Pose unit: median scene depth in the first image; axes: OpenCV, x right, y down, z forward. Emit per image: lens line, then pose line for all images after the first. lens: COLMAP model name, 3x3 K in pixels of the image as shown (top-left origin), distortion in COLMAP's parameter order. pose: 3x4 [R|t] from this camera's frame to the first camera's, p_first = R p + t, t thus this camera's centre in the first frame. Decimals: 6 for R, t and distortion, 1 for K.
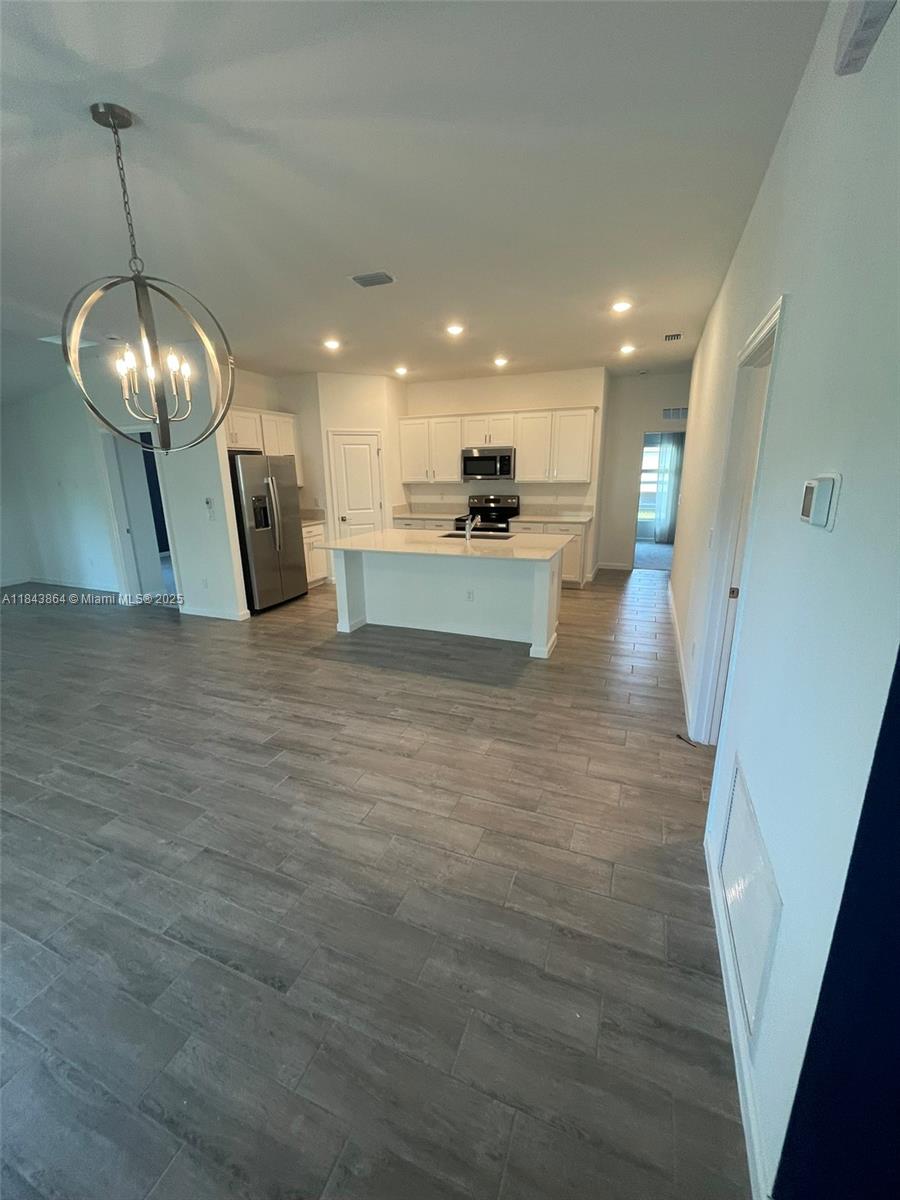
lens RADIAL K [[482.7, 0, 446.3], [0, 482.7, 597.3], [0, 0, 1]] dist [-0.001348, 0.000288]
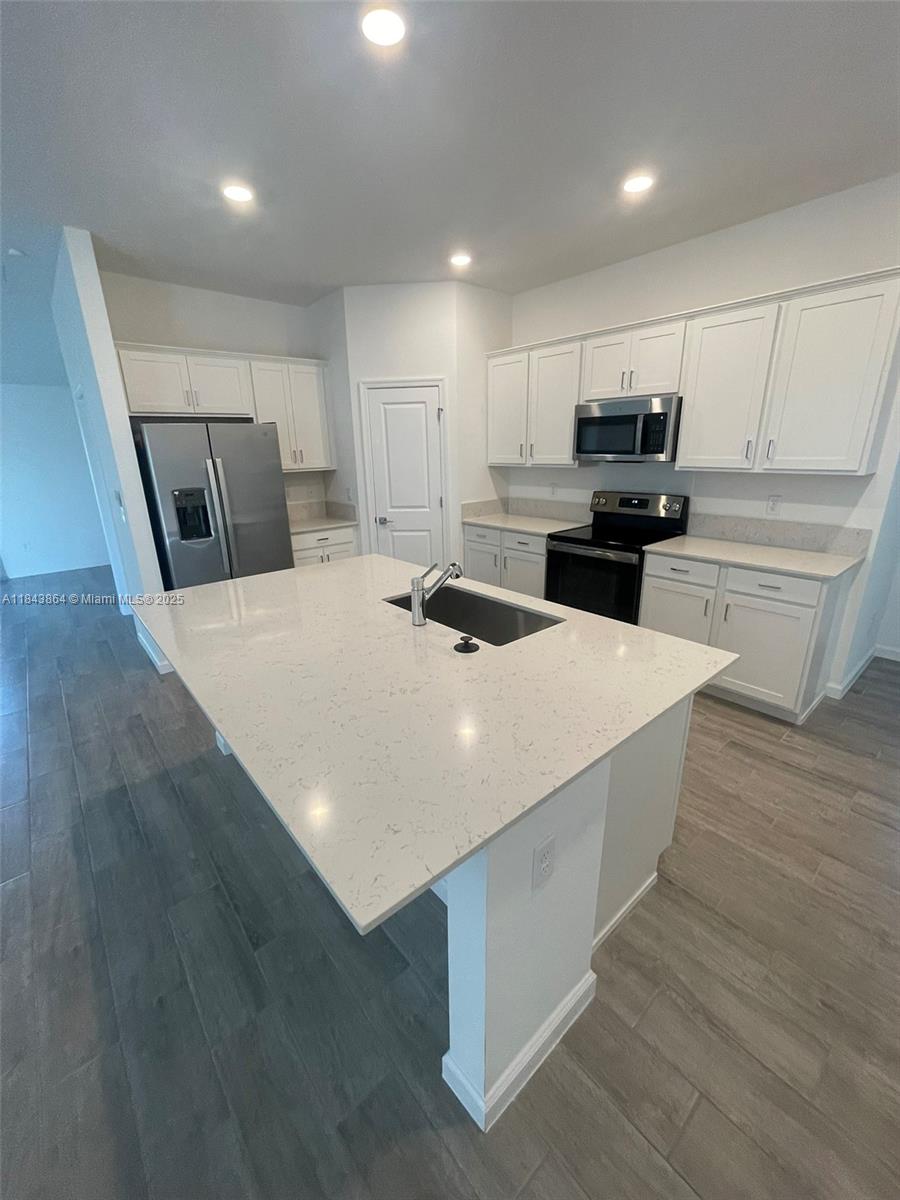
lens RADIAL K [[484.9, 0, 447.0], [0, 484.9, 595.8], [0, 0, 1]] dist [-0.000059, 0.000438]
pose [[0.888786, 0.133138, -0.438559, 0.245686], [-0.110006, 0.990876, 0.077873, -0.182428], [0.444926, -0.020968, 0.895322, 0.669692]]
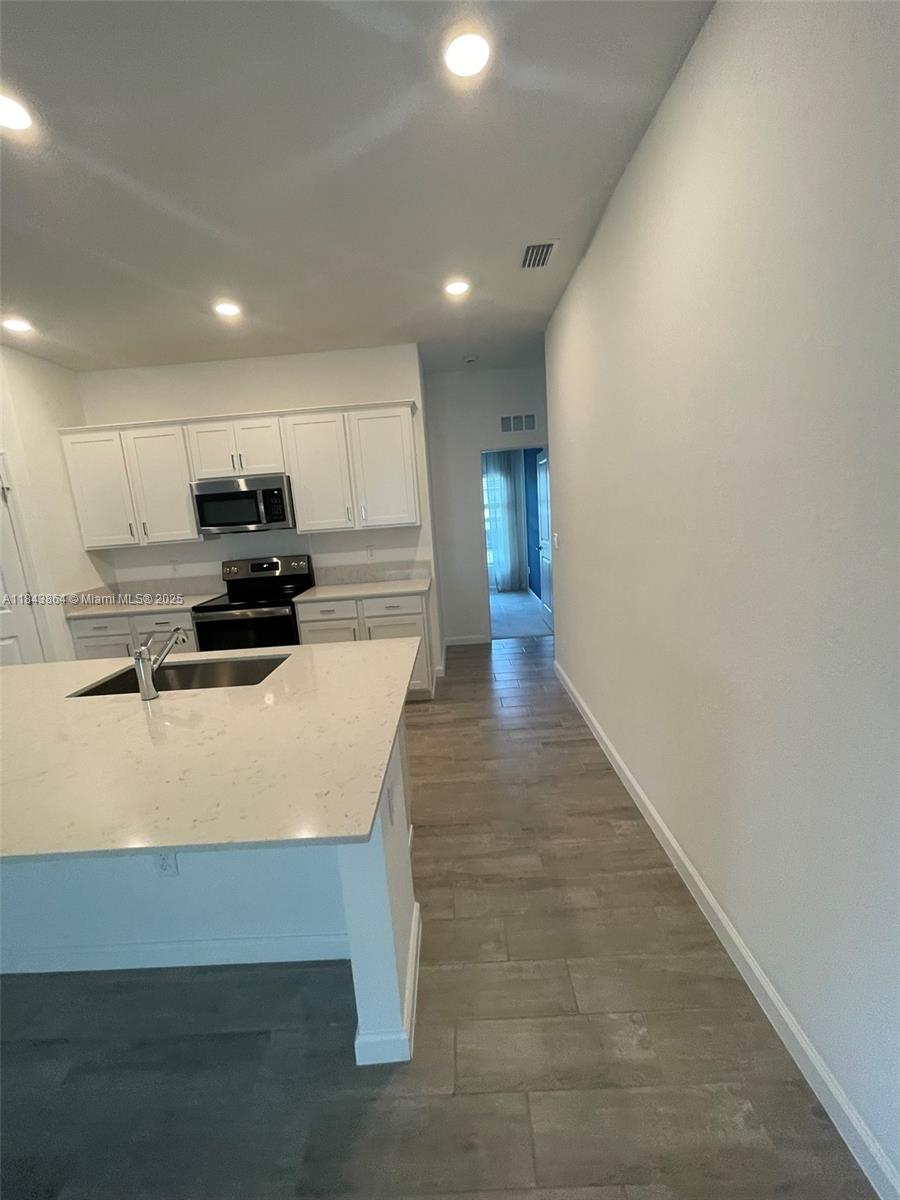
lens RADIAL K [[482.7, 0, 446.3], [0, 482.7, 597.3], [0, 0, 1]] dist [-0.001348, 0.000288]
pose [[0.929021, -0.122784, 0.349063, 0.140089], [0.153068, 0.986366, -0.060427, -0.144449], [-0.336884, 0.109568, 0.935149, 0.584613]]
